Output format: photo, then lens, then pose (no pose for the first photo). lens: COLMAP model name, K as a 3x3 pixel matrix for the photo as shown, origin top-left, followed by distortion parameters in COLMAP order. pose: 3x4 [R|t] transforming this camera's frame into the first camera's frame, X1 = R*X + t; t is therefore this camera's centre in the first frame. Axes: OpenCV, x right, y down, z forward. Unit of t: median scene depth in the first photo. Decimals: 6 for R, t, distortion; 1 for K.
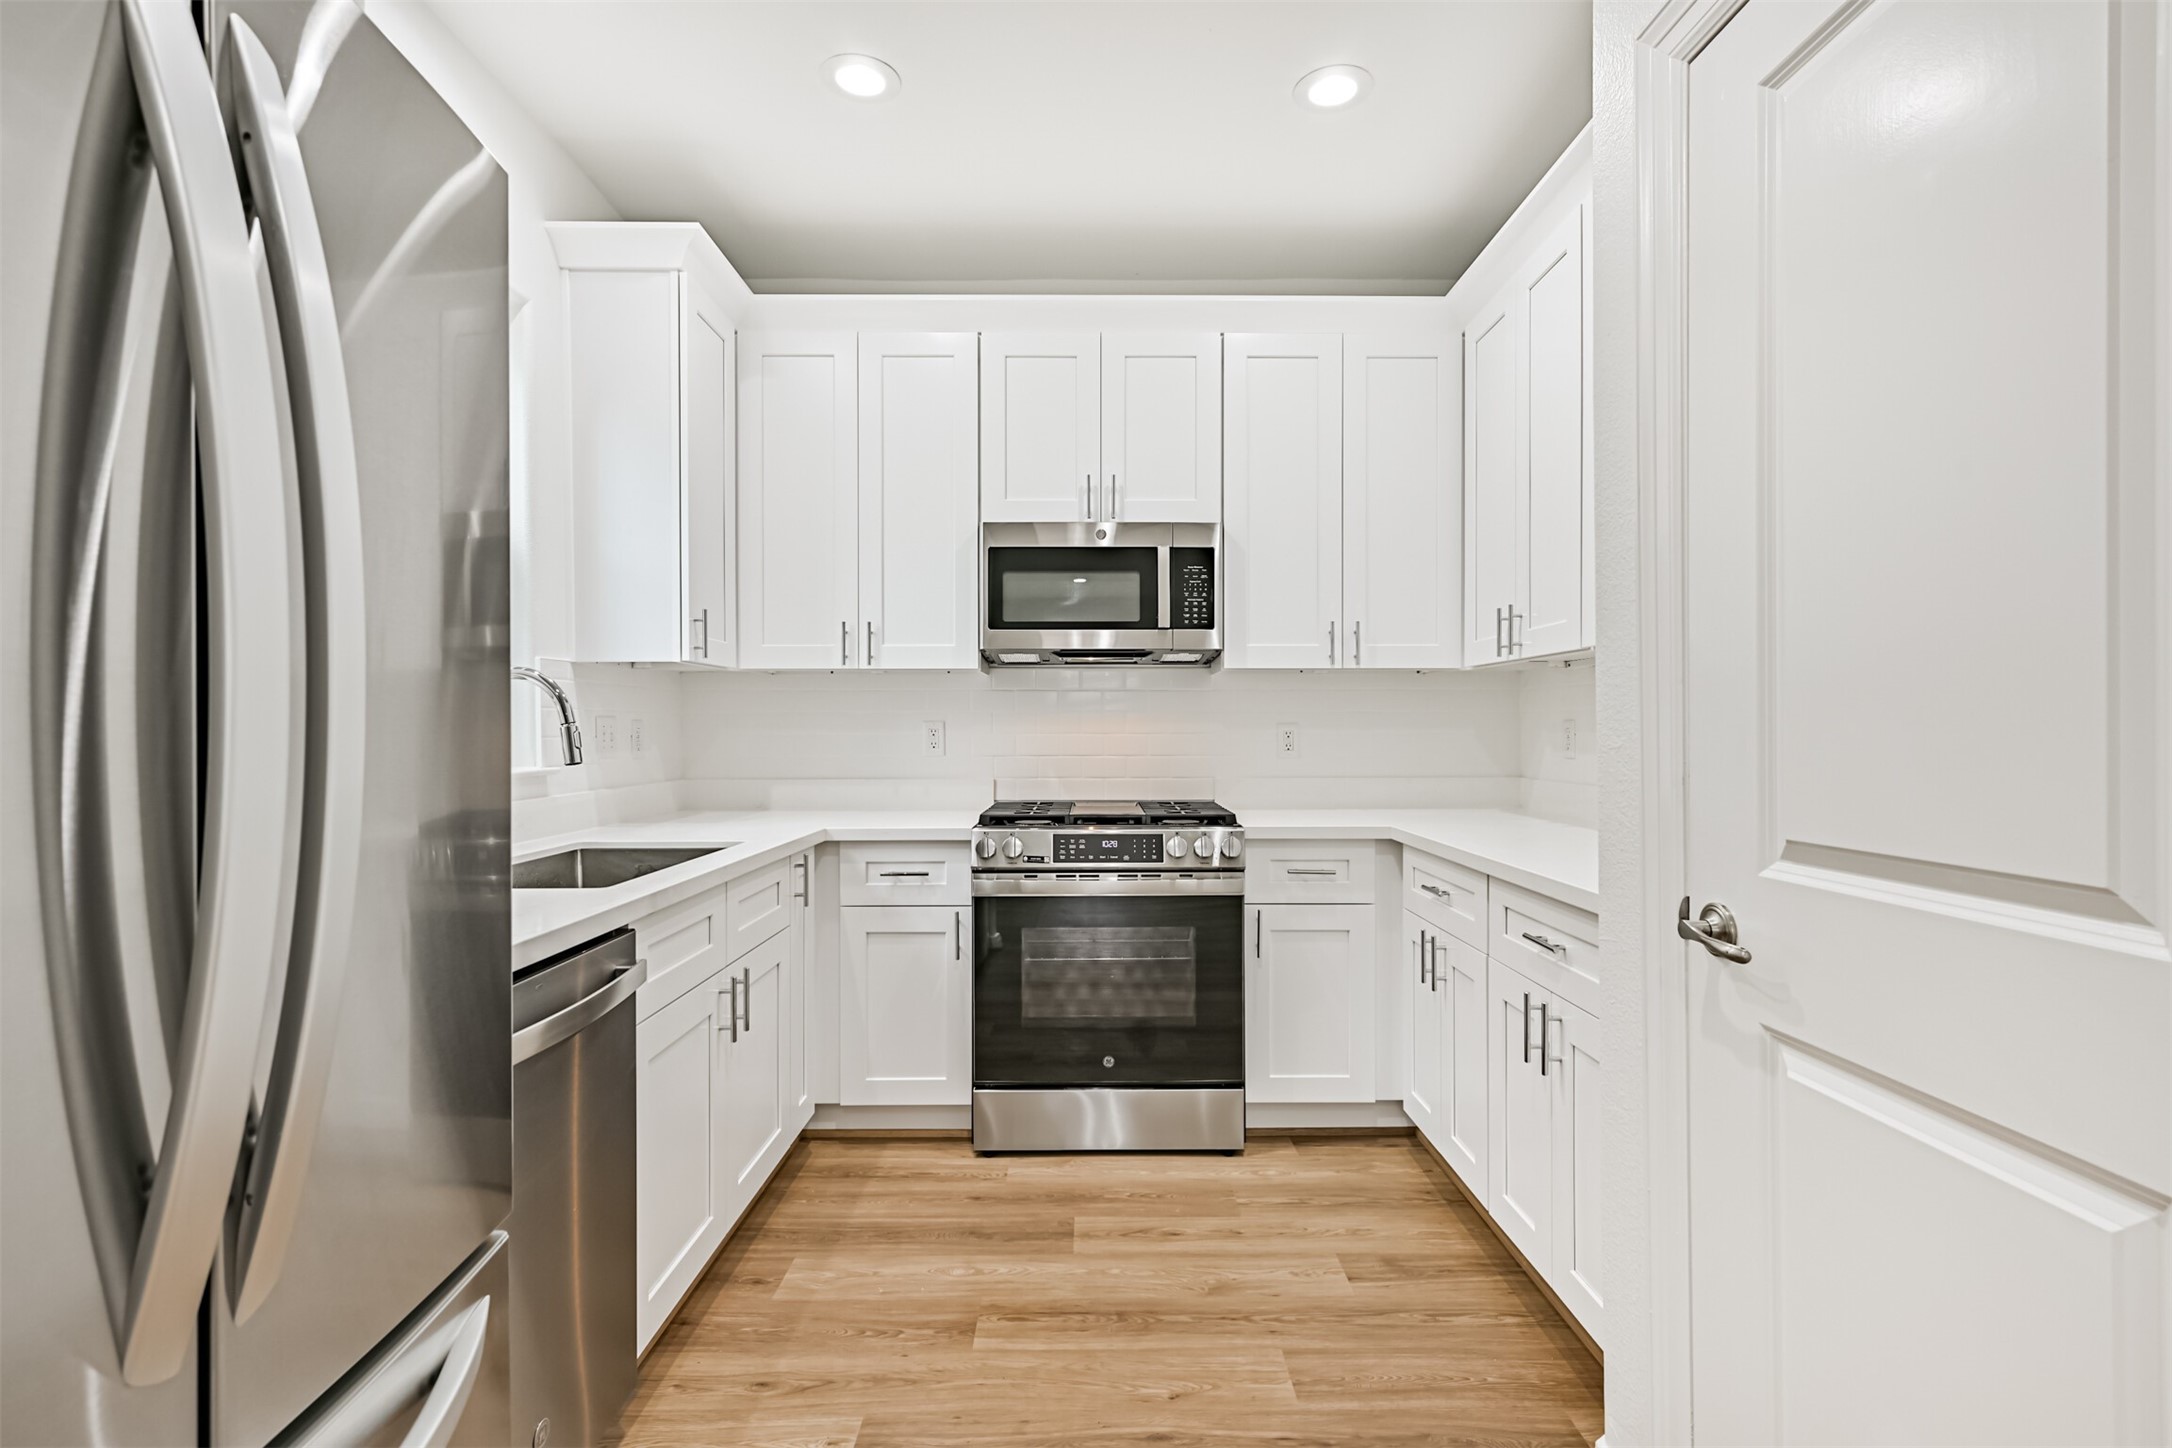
lens RADIAL K [[939.4, 0, 1085.9], [0, 939.4, 726.9], [0, 0, 1]] dist [0.003929, 0.000592]
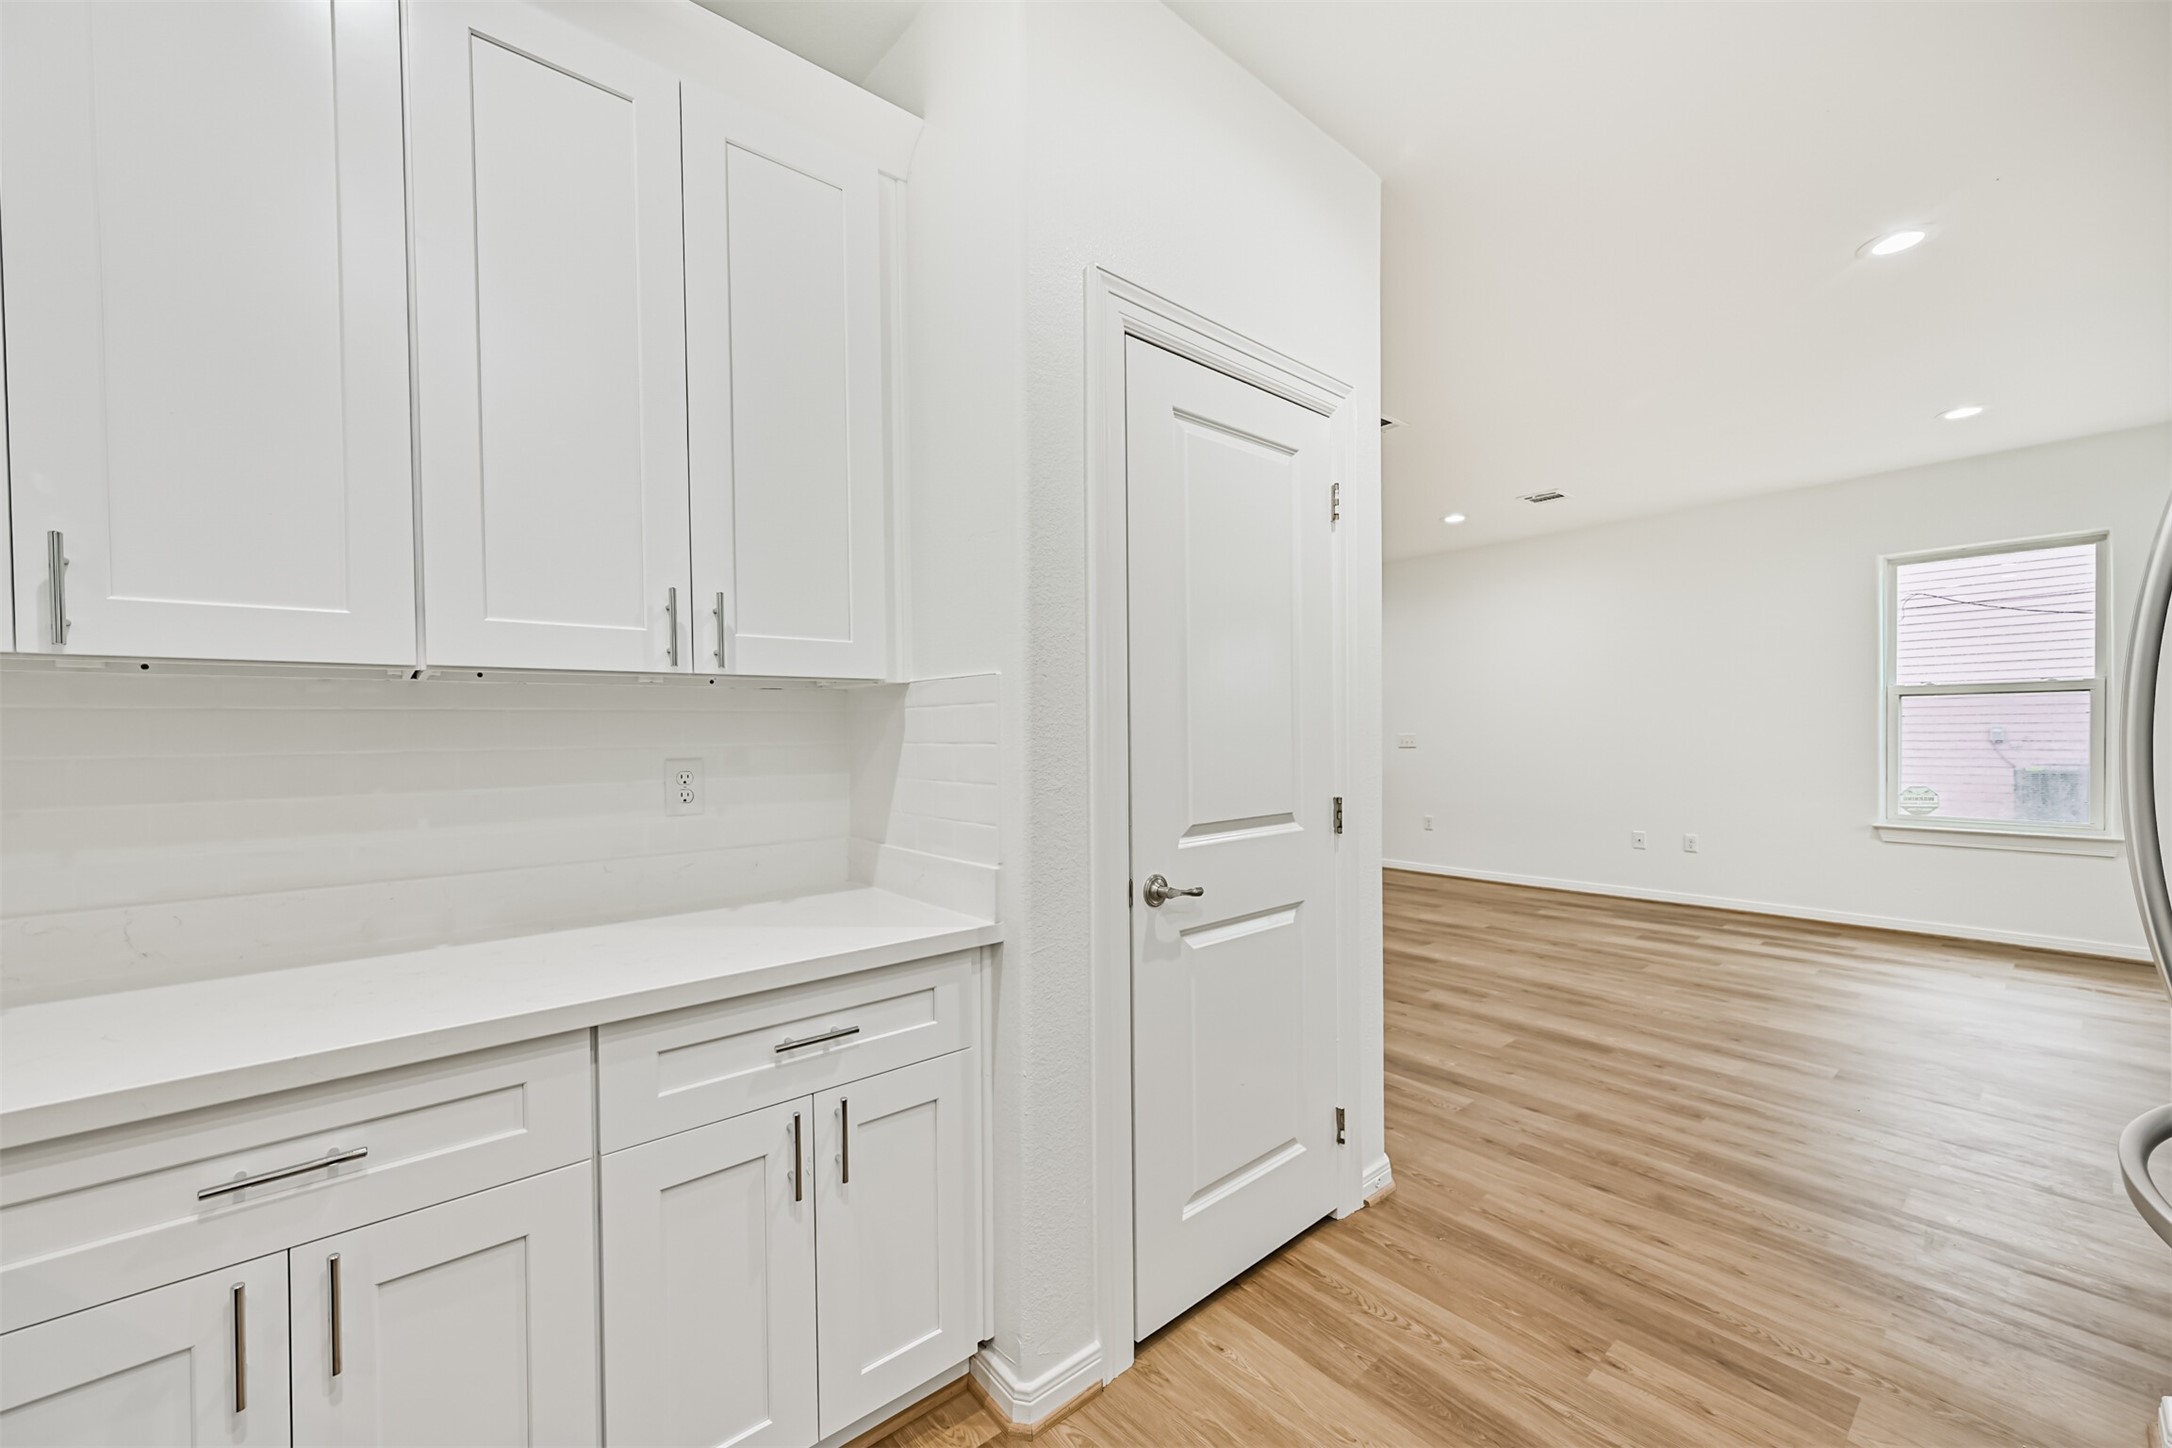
lens RADIAL K [[854.4, 0, 1078.3], [0, 854.4, 735.7], [0, 0, 1]] dist [0.020734, -0.000164]
pose [[-0.660382, 0.005941, 0.750906, -0.351892], [0.014024, 0.999892, 0.004422, -0.060233], [-0.750799, 0.013451, -0.660394, 2.093941]]
